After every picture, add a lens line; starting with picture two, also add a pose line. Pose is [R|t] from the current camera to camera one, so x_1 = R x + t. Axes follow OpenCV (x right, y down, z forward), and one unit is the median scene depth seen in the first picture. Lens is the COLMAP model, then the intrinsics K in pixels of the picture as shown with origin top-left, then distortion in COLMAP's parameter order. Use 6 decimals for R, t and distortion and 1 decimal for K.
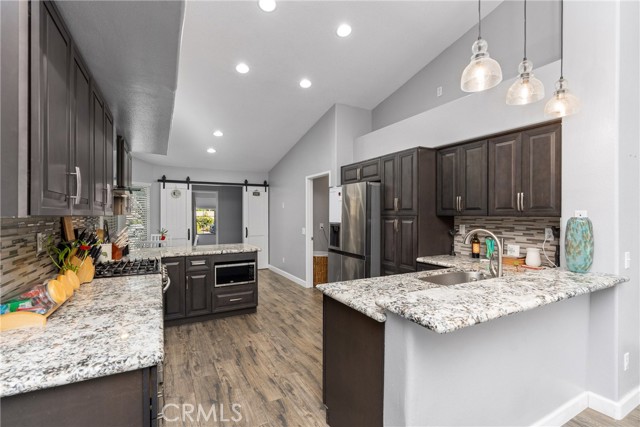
lens RADIAL K [[293.2, 0, 320.0], [0, 293.2, 213.5], [0, 0, 1]] dist [0.001073, 0.000028]
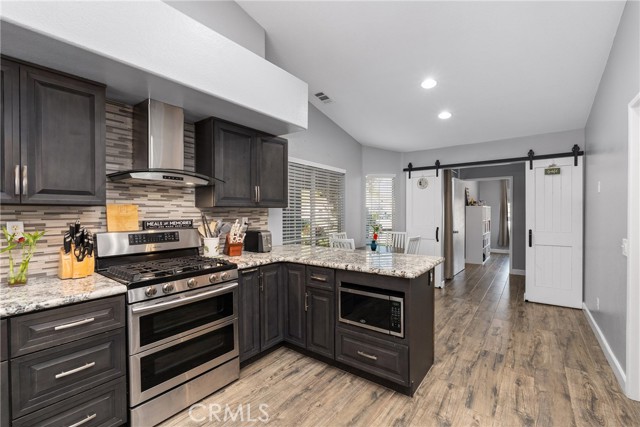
lens RADIAL K [[285.8, 0, 320.0], [0, 285.8, 213.5], [0, 0, 1]] dist [-0.000584, 0.000145]
pose [[0.419962, 0.003685, -0.907534, 0.107035], [0.003222, 0.999979, 0.005552, 0.010232], [0.907536, -0.005255, 0.419942, 0.420189]]
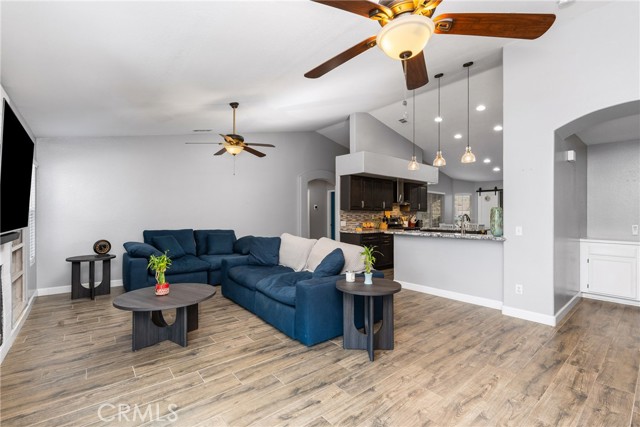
lens RADIAL K [[282.6, 0, 320.0], [0, 282.6, 213.5], [0, 0, 1]] dist [0.000635, -0.000029]
pose [[0.203725, -0.006752, -0.979005, 0.795859], [-0.001434, 0.999973, -0.007195, 0.022972], [0.979027, 0.002870, 0.203710, -0.164351]]
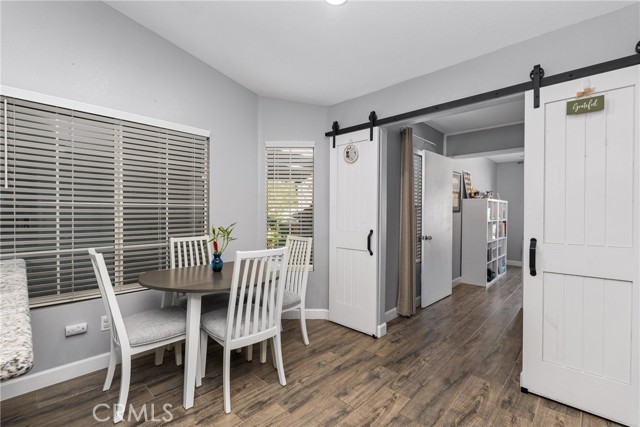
lens RADIAL K [[288.3, 0, 320.0], [0, 288.3, 213.5], [0, 0, 1]] dist [-0.001654, -0.000266]
pose [[0.313054, 0.009090, -0.949692, -0.066648], [-0.004942, 0.999956, 0.007942, 0.024584], [0.949722, 0.002207, 0.313085, 0.823506]]
